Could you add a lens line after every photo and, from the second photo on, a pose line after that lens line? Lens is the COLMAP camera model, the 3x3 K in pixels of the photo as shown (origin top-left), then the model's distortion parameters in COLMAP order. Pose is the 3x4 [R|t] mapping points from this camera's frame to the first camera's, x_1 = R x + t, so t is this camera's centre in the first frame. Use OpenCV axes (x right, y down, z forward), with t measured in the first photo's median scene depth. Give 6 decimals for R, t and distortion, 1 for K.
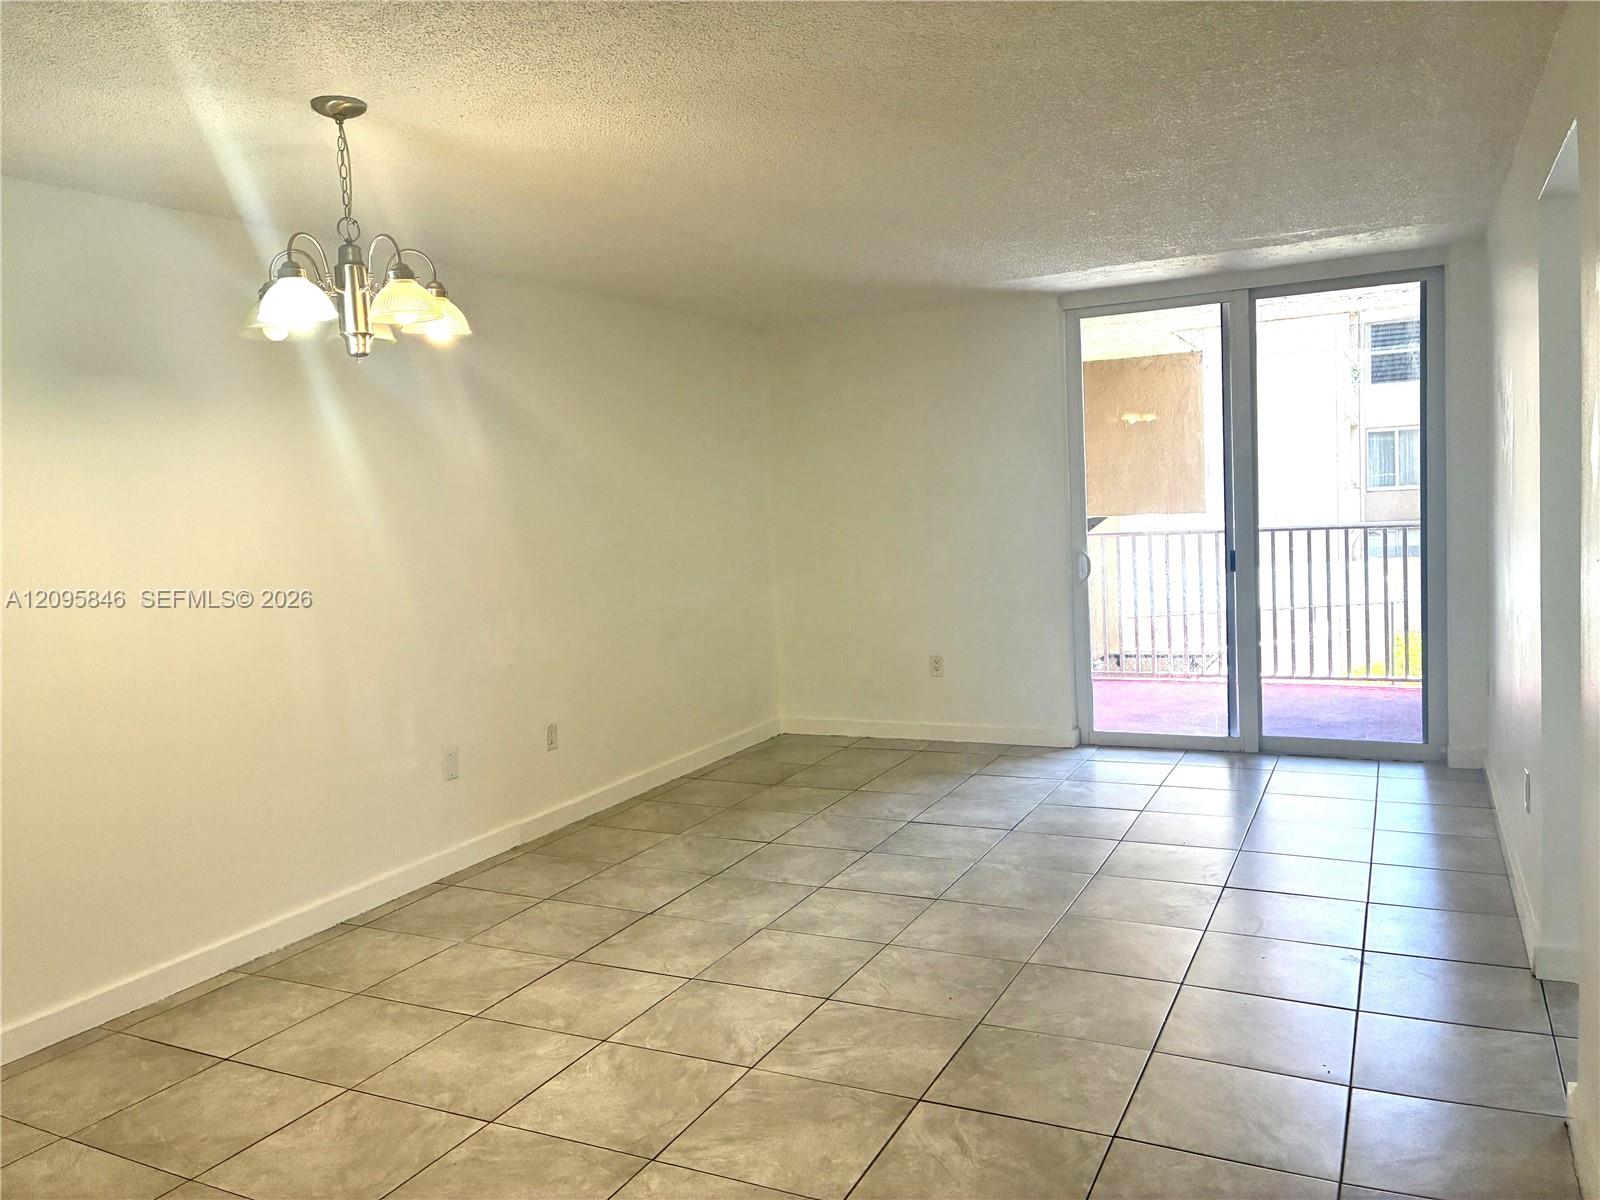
lens RADIAL K [[1222.6, 0, 798.8], [0, 1222.6, 596.8], [0, 0, 1]] dist [0.042757, 0.001361]
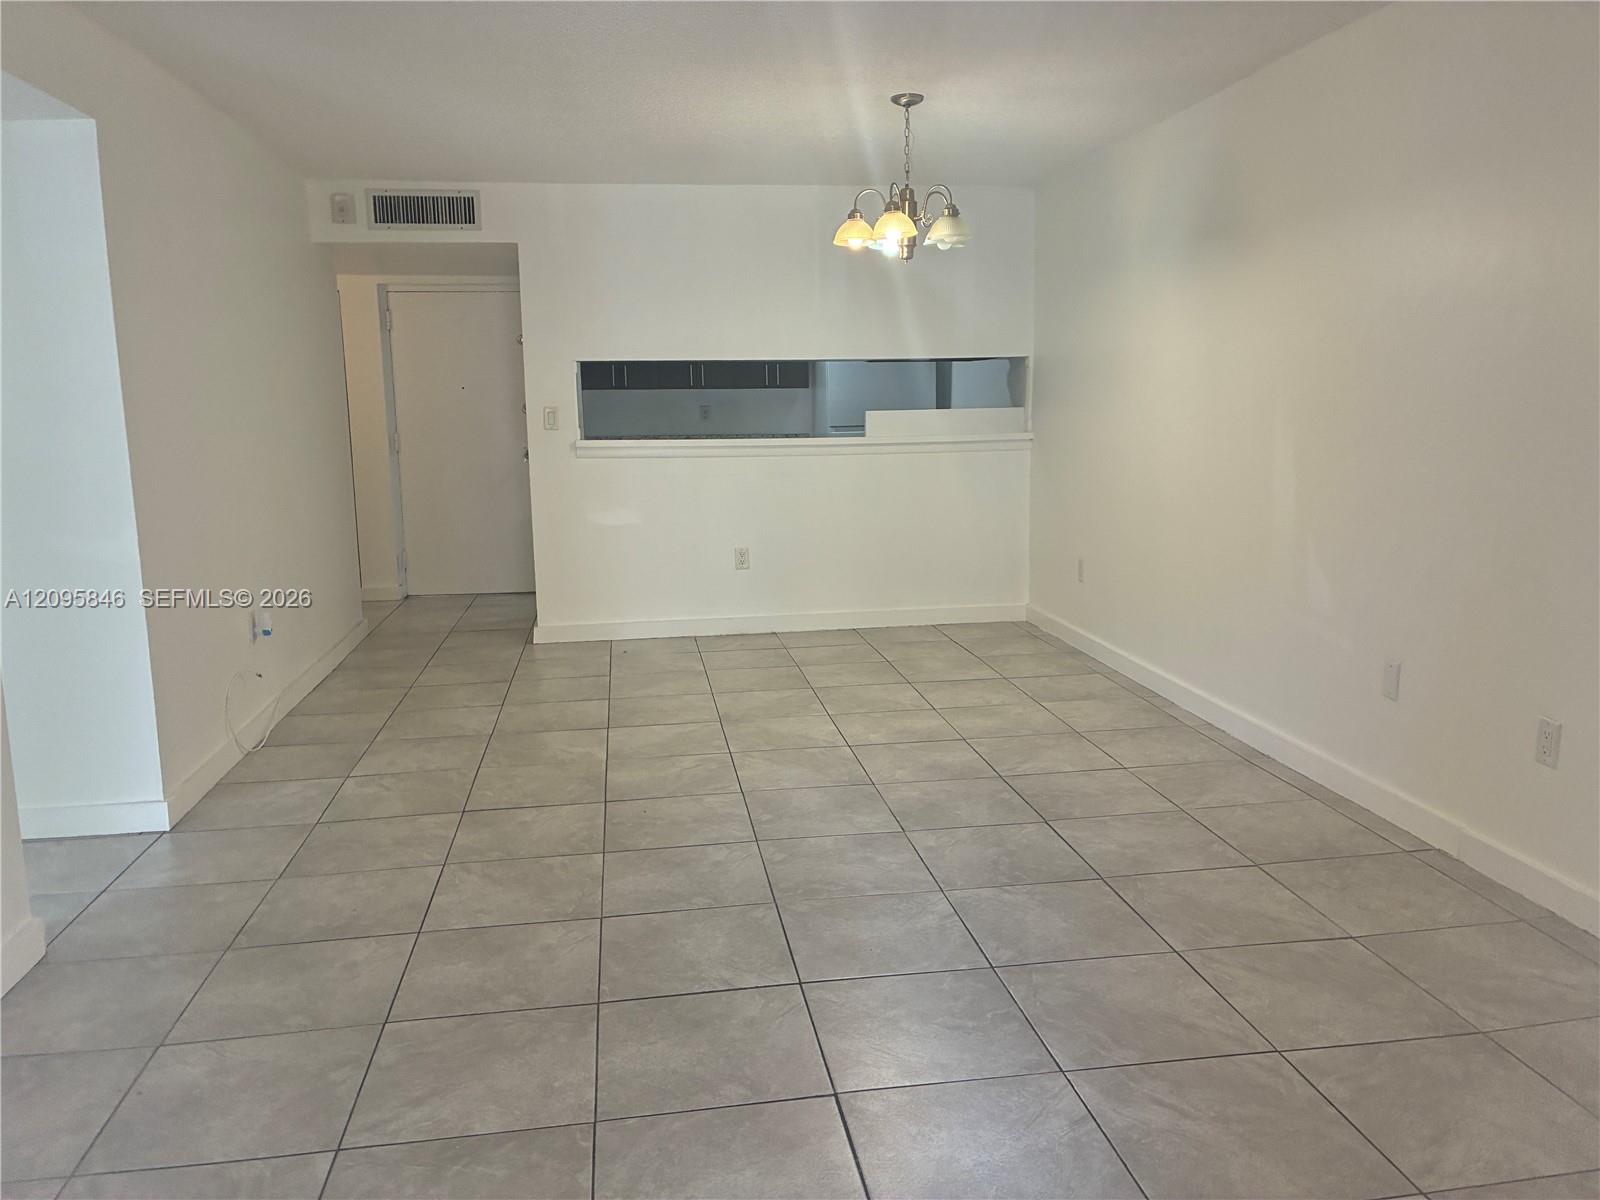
lens RADIAL K [[1222.6, 0, 801.9], [0, 1222.6, 593.5], [0, 0, 1]] dist [0.042757, 0.001361]
pose [[-0.821675, 0.145488, -0.551075, 0.518321], [0.003314, 0.968075, 0.250639, -0.128726], [0.569947, 0.204117, -0.795925, 1.685229]]
